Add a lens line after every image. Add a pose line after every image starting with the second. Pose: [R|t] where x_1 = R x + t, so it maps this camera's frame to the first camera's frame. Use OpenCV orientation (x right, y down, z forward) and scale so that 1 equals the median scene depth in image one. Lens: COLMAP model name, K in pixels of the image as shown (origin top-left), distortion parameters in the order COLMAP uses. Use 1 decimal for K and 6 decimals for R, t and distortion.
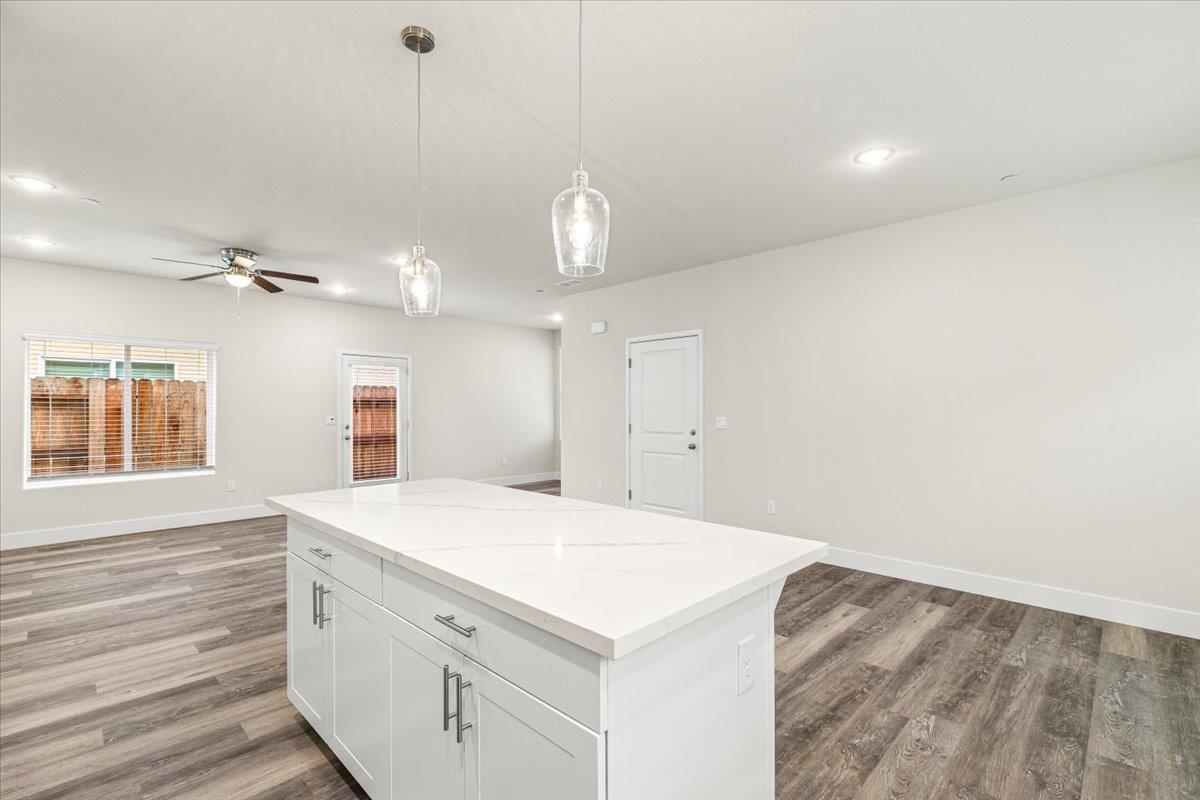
lens RADIAL K [[538.5, 0, 599.2], [0, 538.5, 404.0], [0, 0, 1]] dist [0.004092, 0.000345]
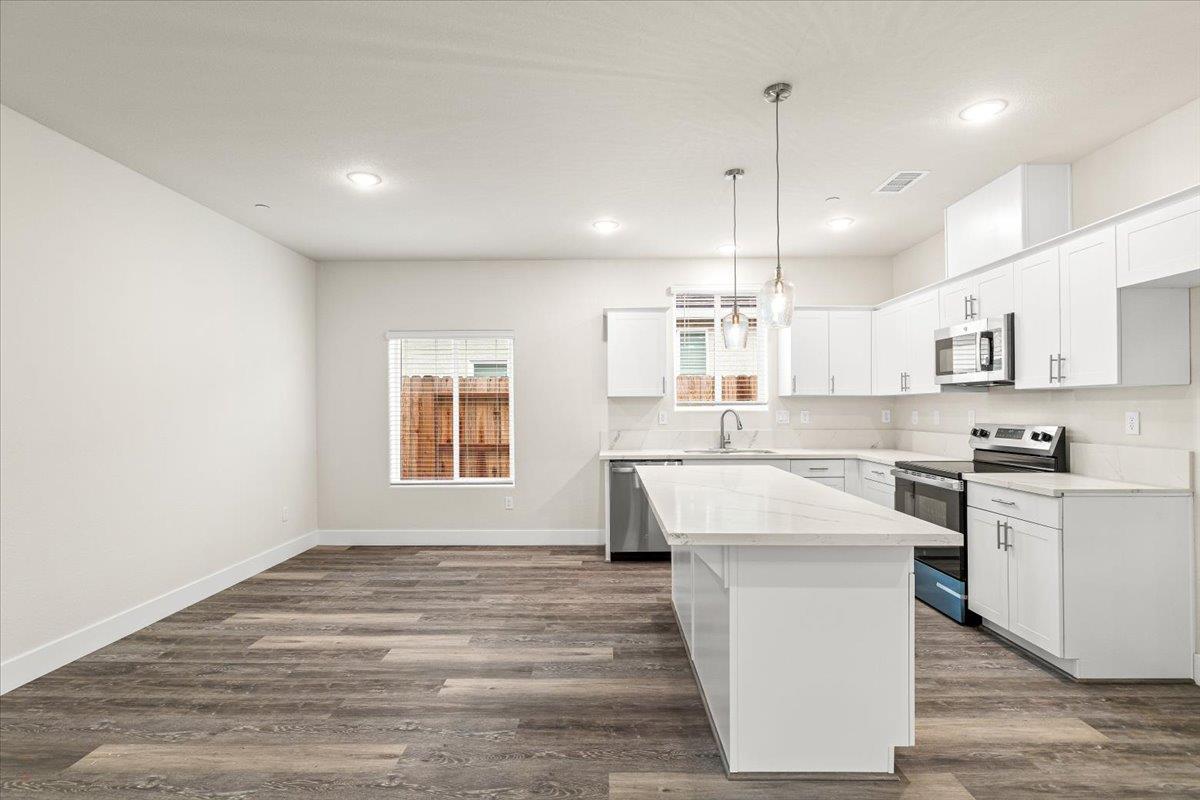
lens RADIAL K [[575.8, 0, 599.3], [0, 575.8, 401.2], [0, 0, 1]] dist [-0.004484, 0.000389]
pose [[-0.692697, 0.013331, 0.721105, -0.629881], [0.001575, 0.999855, -0.016972, 0.011305], [-0.721227, -0.010621, -0.692618, 1.405849]]
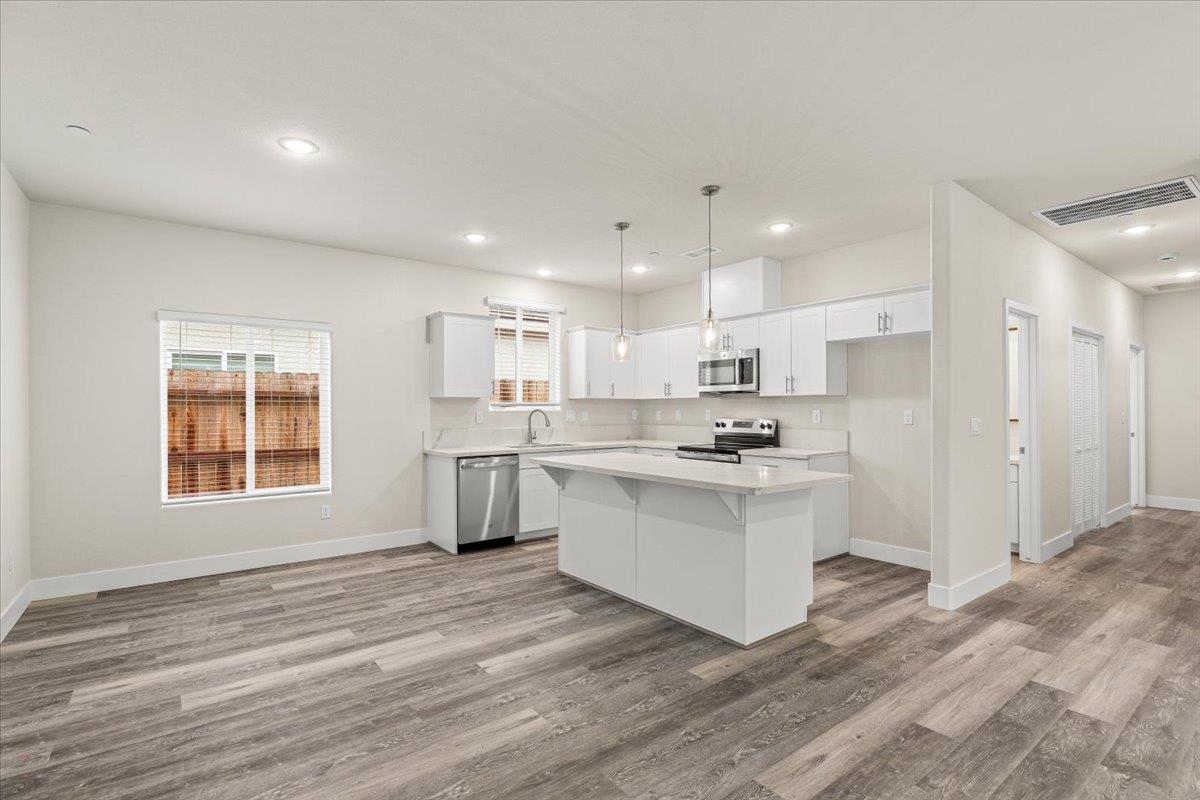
lens RADIAL K [[567.6, 0, 600.0], [0, 567.6, 400.0], [0, 0, 1]] dist [-0.004880, 0.000105]
pose [[-0.990397, 0.006879, 0.138081, -0.155669], [0.004193, 0.999797, -0.019731, 0.014214], [-0.138189, -0.018962, -0.990224, 1.848446]]
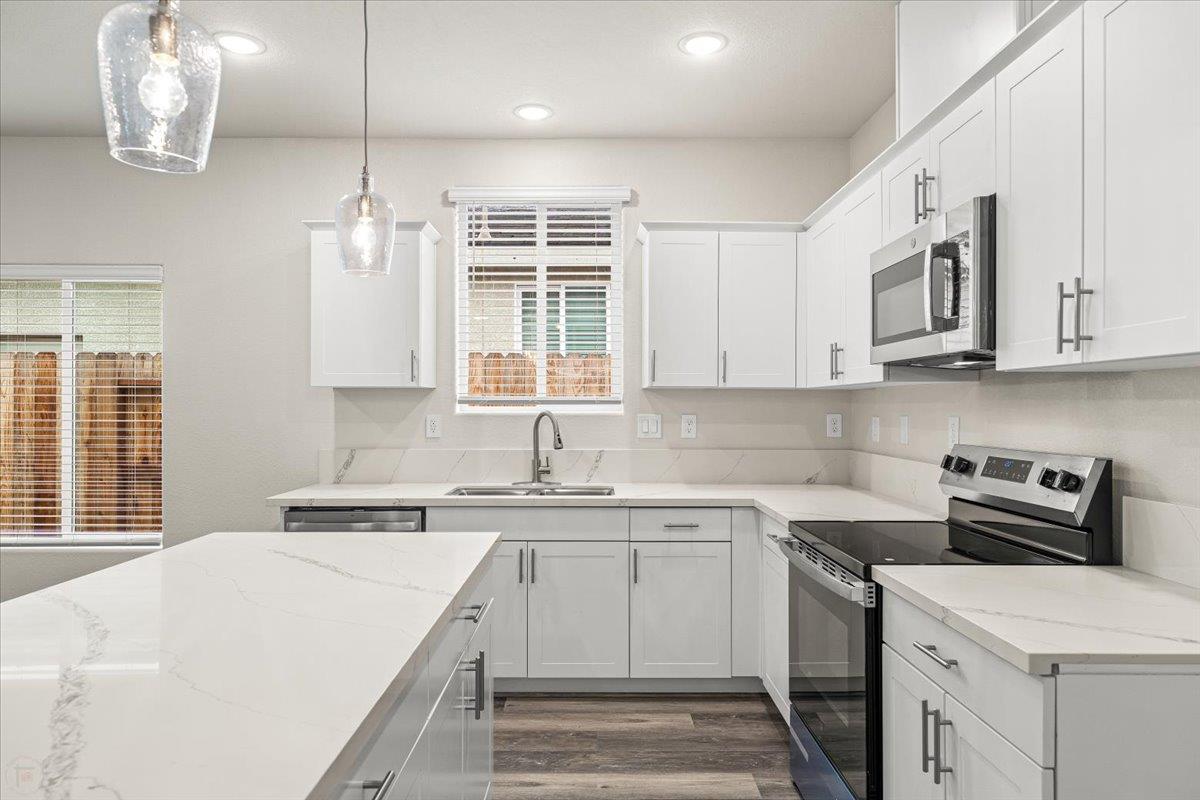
lens RADIAL K [[757.8, 0, 600.0], [0, 757.8, 400.0], [0, 0, 1]] dist [0.005764, 0.001765]
pose [[-0.704998, 0.006520, 0.709179, -0.603075], [-0.005110, 0.999885, -0.014273, 0.005318], [-0.709191, -0.013686, -0.704884, 0.759416]]
